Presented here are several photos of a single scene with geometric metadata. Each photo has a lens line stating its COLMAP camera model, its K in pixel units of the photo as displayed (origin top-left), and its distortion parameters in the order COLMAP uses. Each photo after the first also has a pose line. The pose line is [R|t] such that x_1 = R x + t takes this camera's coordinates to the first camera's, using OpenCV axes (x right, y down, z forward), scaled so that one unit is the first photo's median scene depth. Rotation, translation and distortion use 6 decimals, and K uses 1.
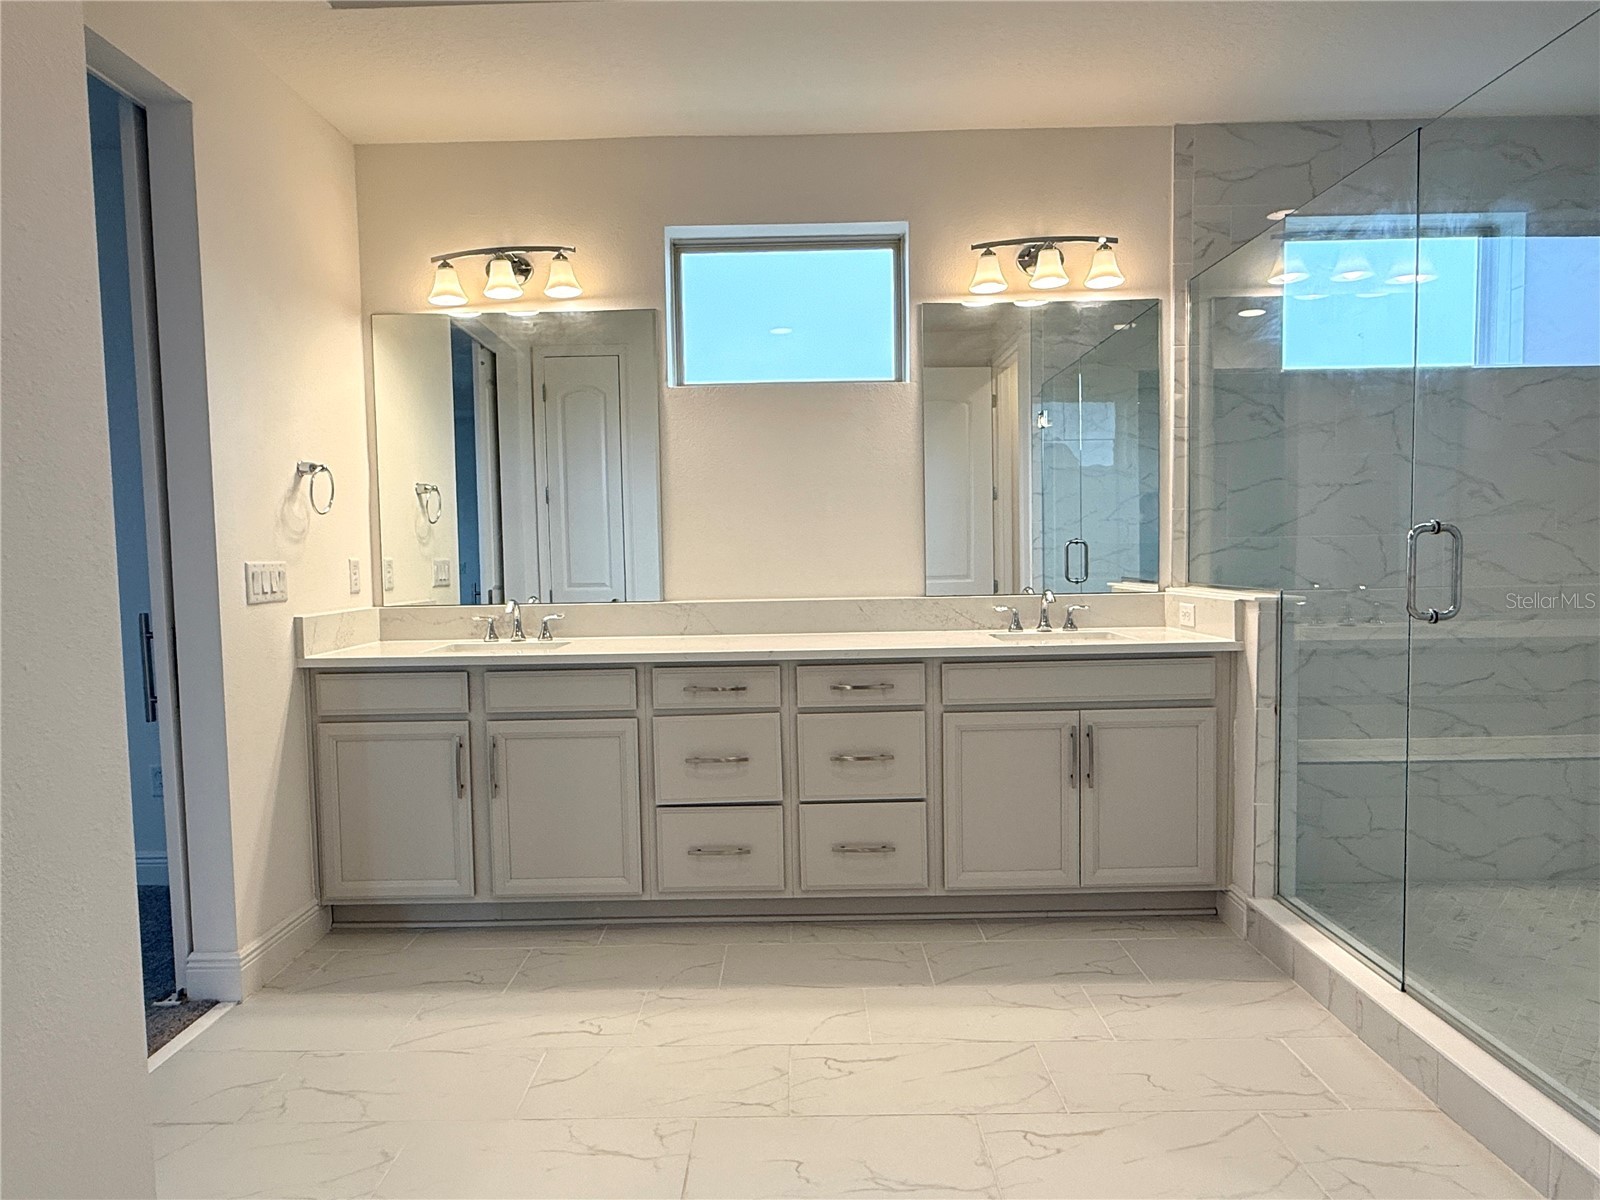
lens RADIAL K [[962.3, 0, 800.9], [0, 962.3, 606.6], [0, 0, 1]] dist [0.001887, 0.000869]
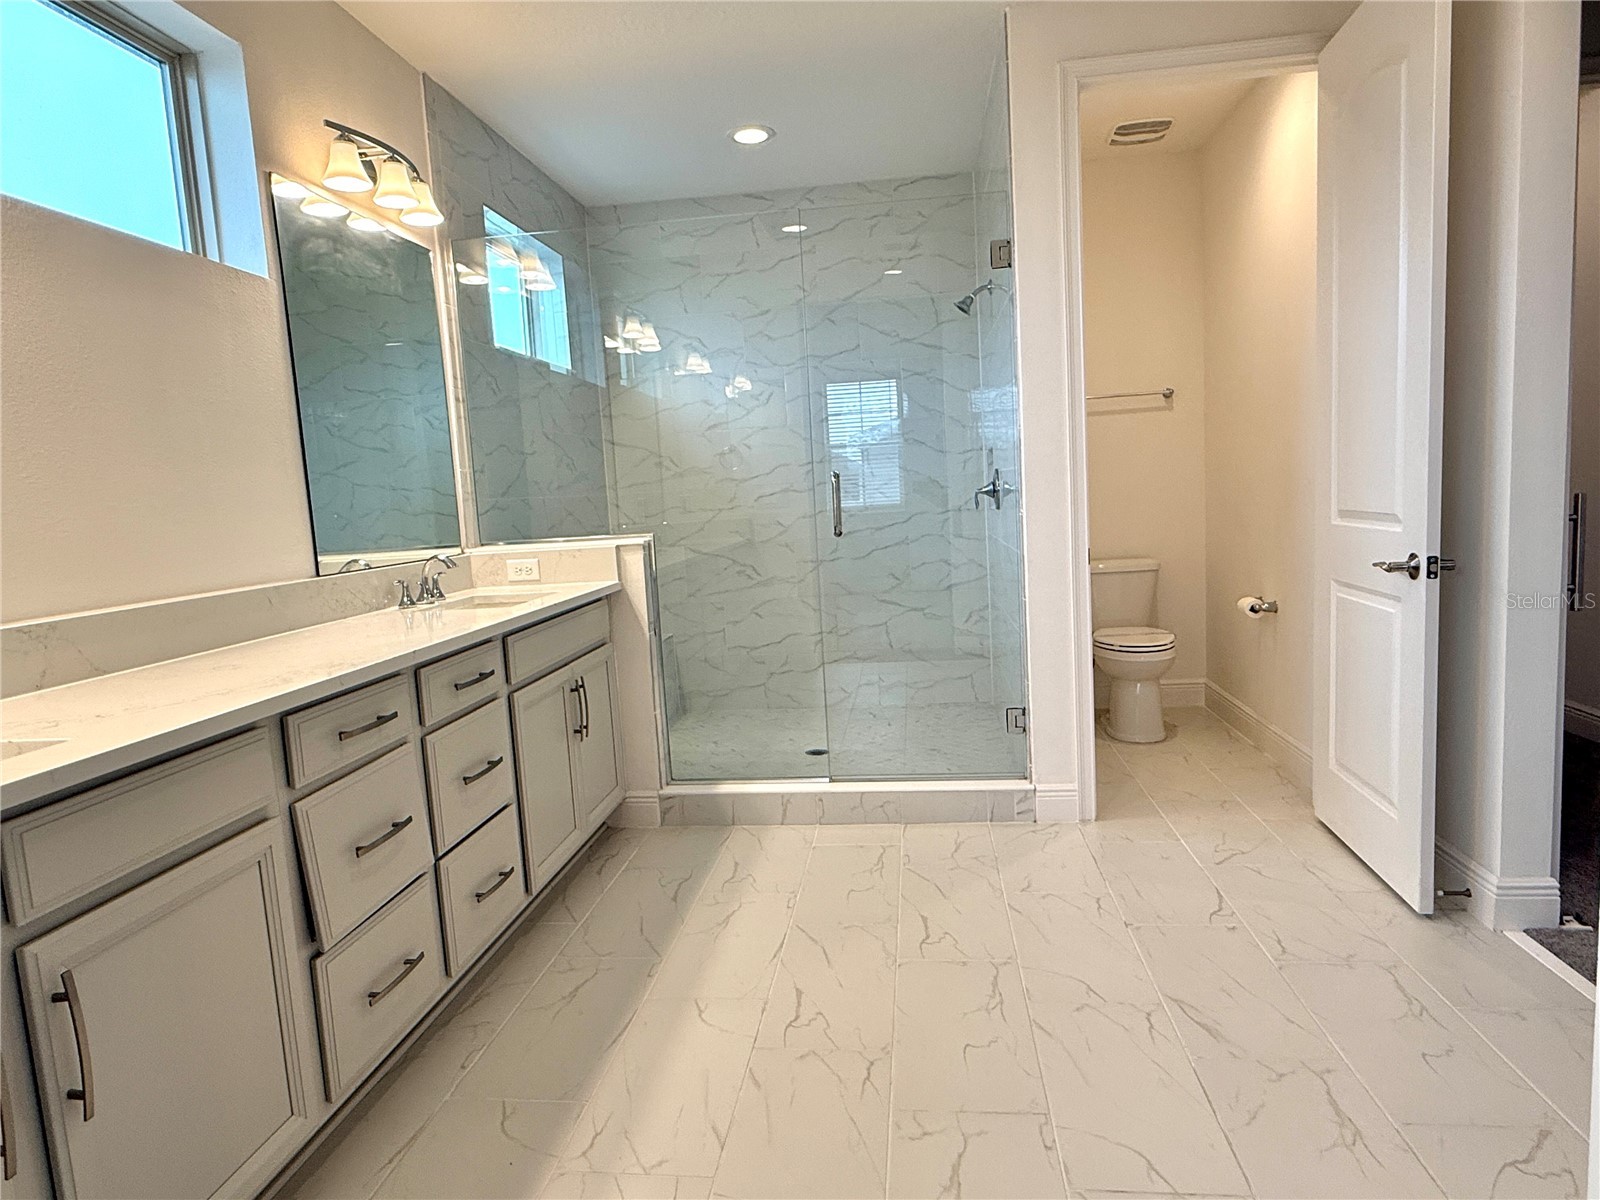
lens RADIAL K [[962.3, 0, 800.9], [0, 962.3, 606.6], [0, 0, 1]] dist [0.001887, 0.000869]
pose [[0.113523, -0.104557, 0.988018, -0.634505], [0.110010, 0.989655, 0.092090, -0.017049], [-0.987426, 0.098237, 0.123851, 0.607994]]
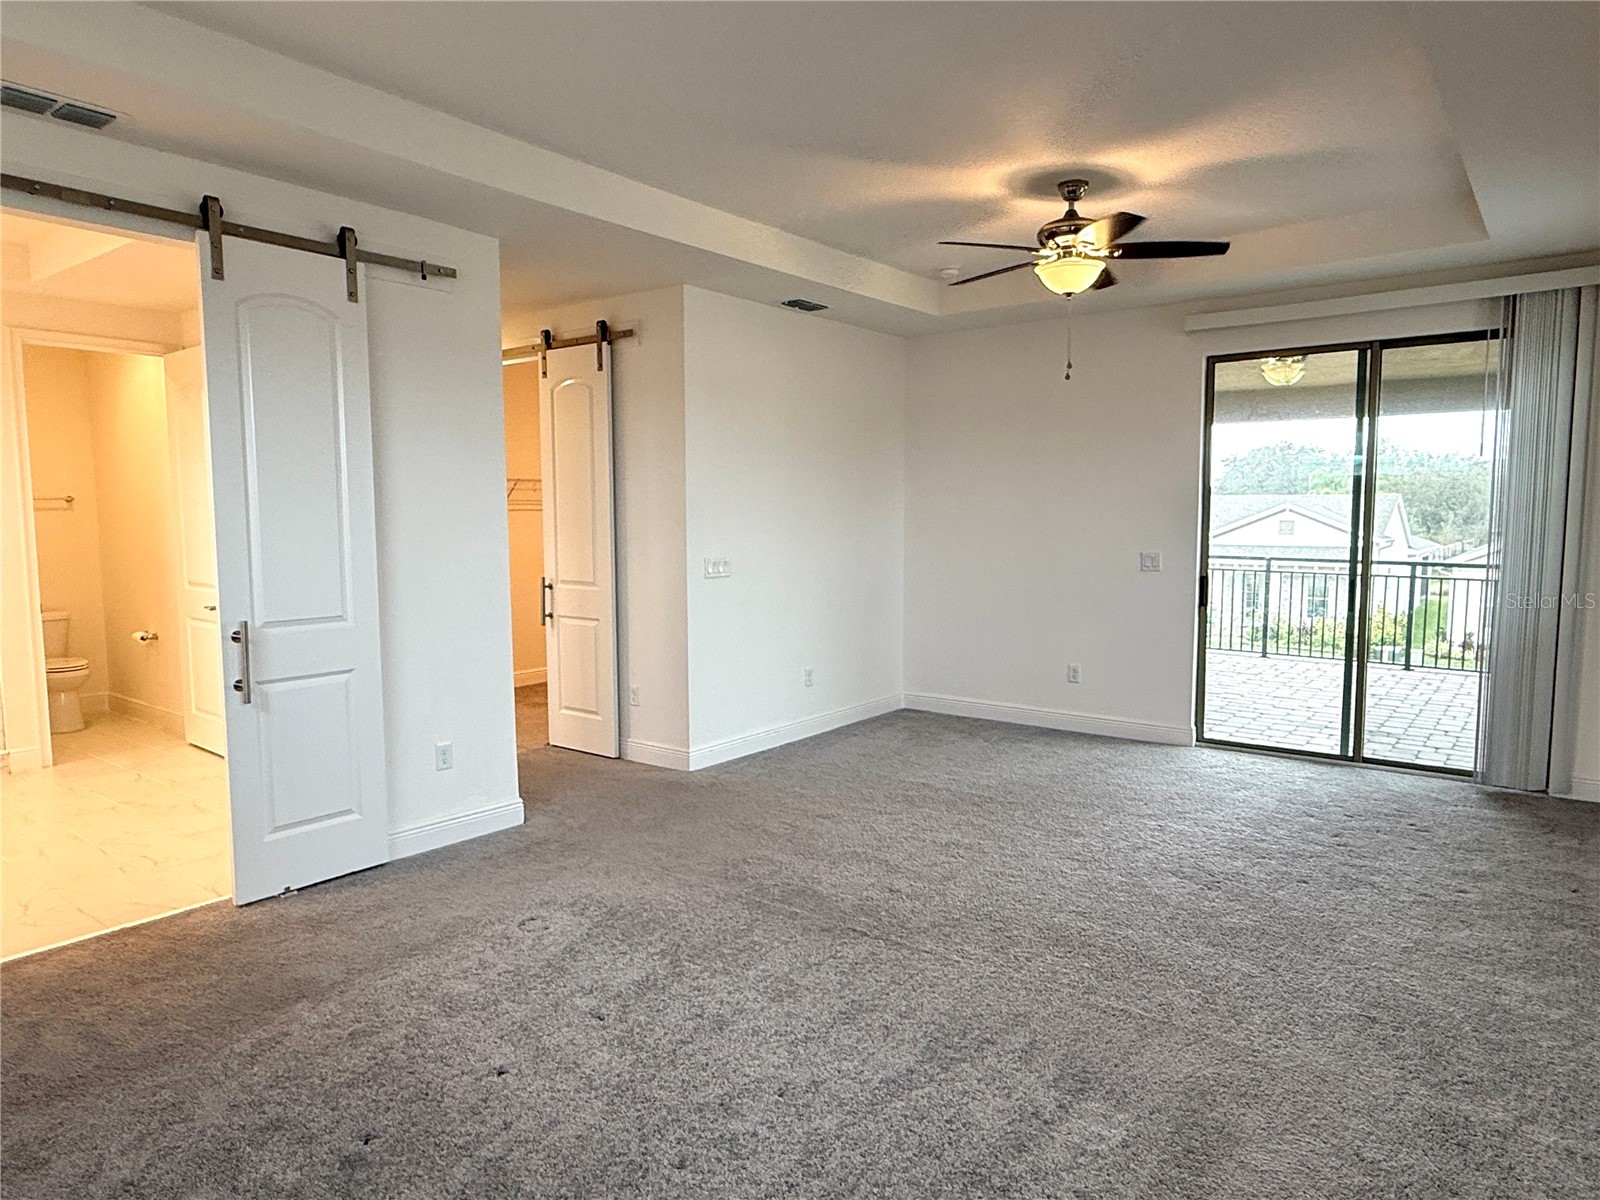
lens RADIAL K [[1010.3, 0, 791.6], [0, 1010.3, 596.0], [0, 0, 1]] dist [0.000652, 0.000756]
pose [[-0.794190, -0.026564, 0.607089, -1.782068], [0.056884, 0.991407, 0.117795, -0.103291], [-0.605001, 0.128085, -0.785855, 1.043849]]
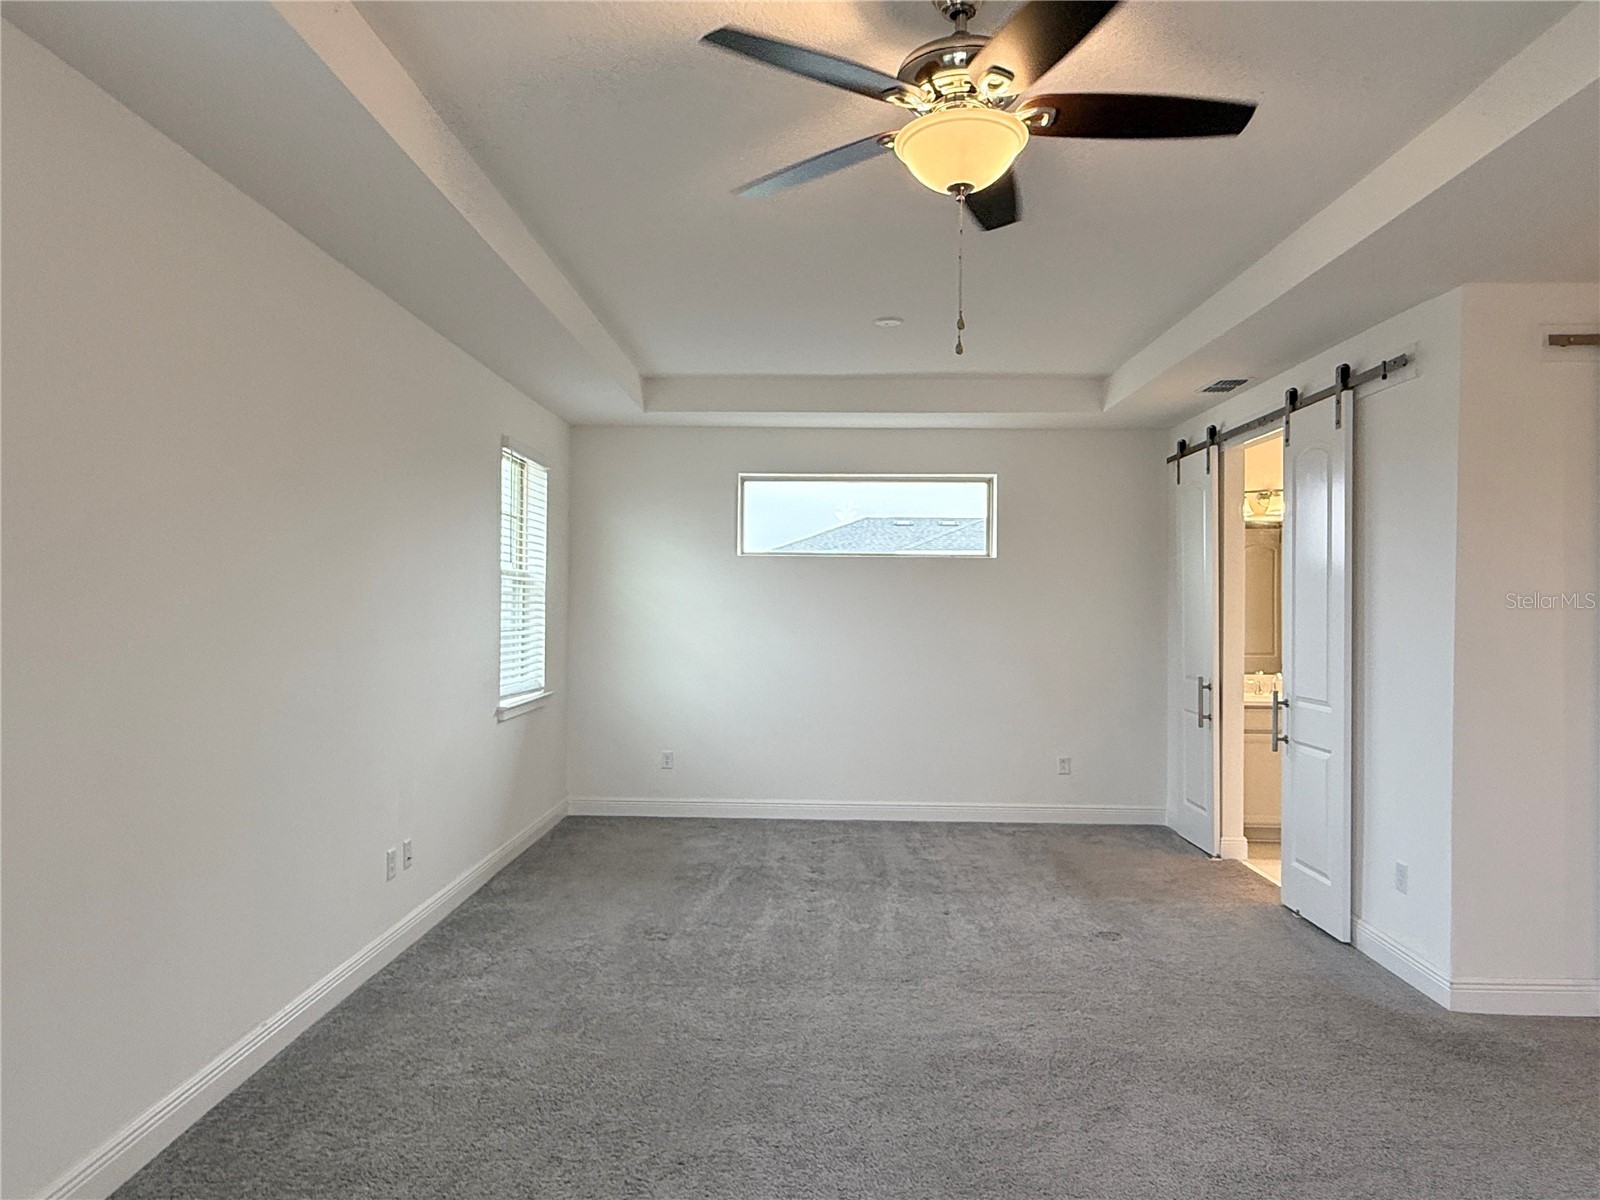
lens RADIAL K [[1010.3, 0, 791.6], [0, 1010.3, 596.0], [0, 0, 1]] dist [0.000652, 0.000756]
pose [[0.999325, 0.029718, -0.021605, -1.312123], [-0.031181, 0.996996, -0.070905, 0.013636], [0.019433, 0.071531, 0.997249, -1.090367]]
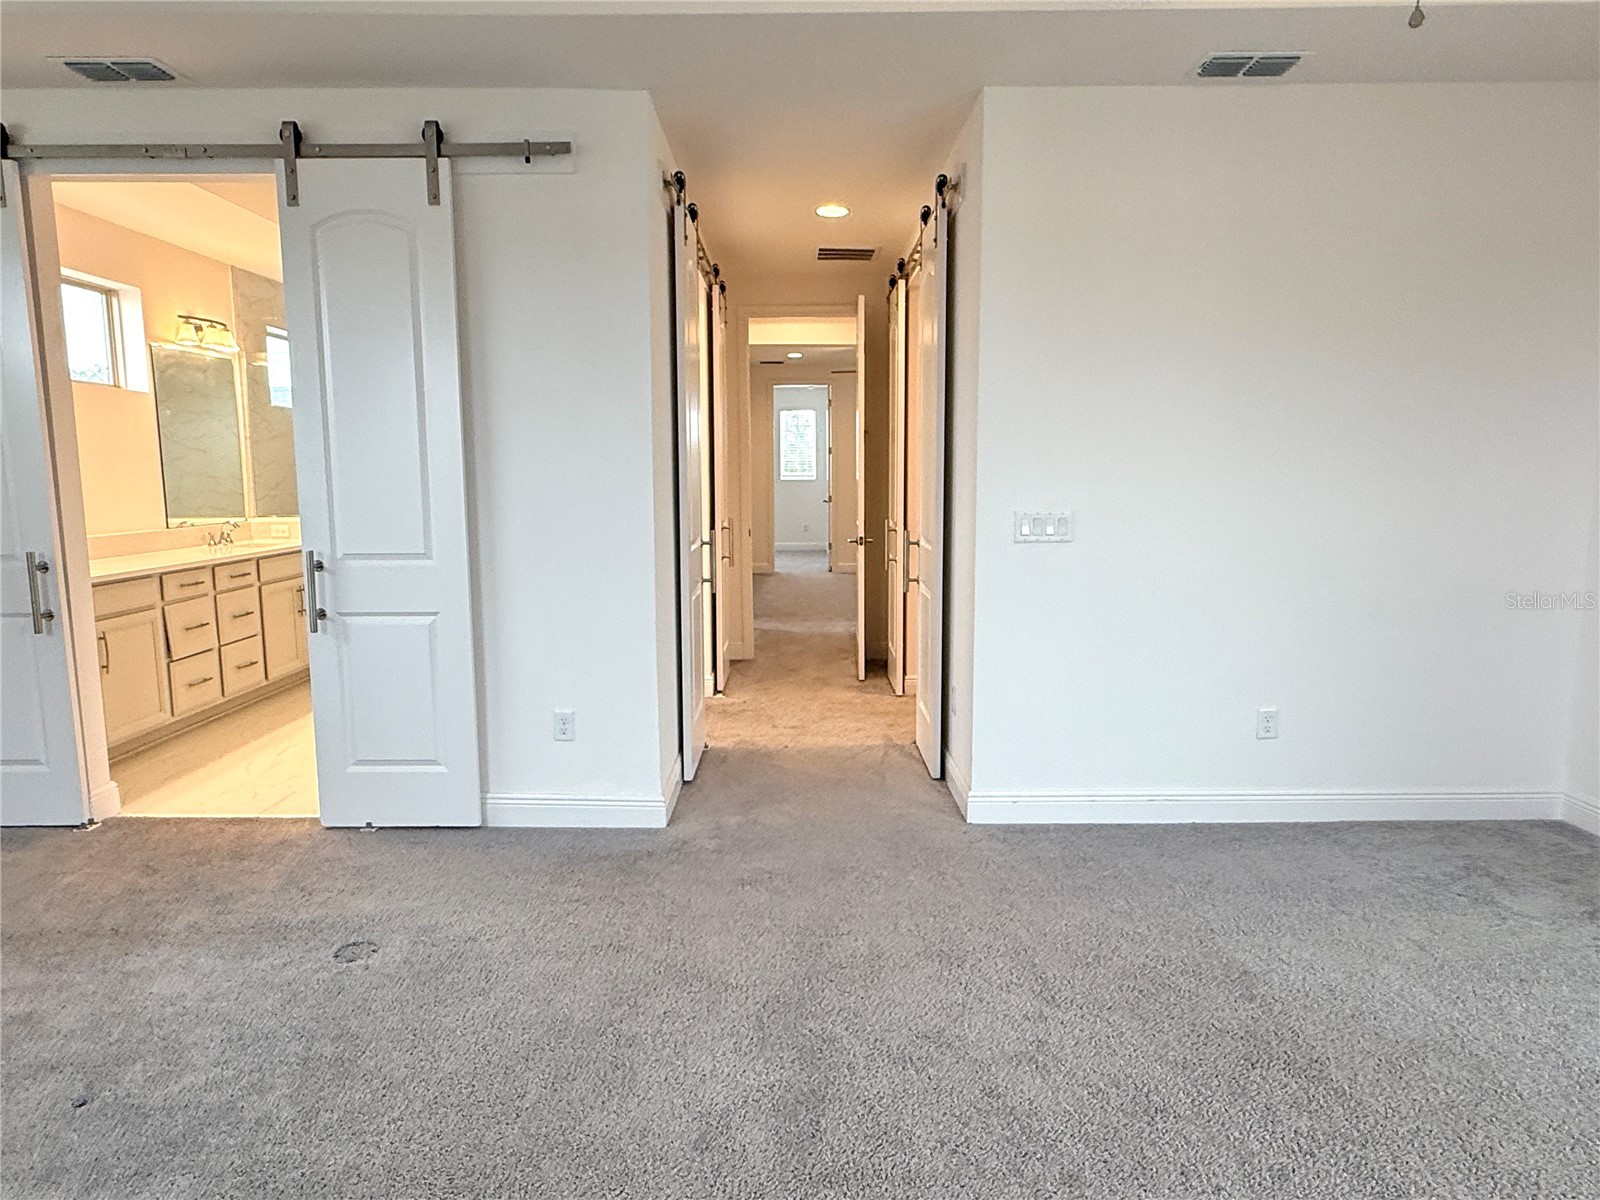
lens RADIAL K [[1019.3, 0, 800.0], [0, 1019.3, 600.0], [0, 0, 1]] dist [0.001689, -0.001427]
pose [[-0.006008, -0.106834, 0.994259, -1.756964], [0.064880, 0.992140, 0.106998, -0.006776], [-0.997875, 0.065150, 0.000971, -0.041702]]
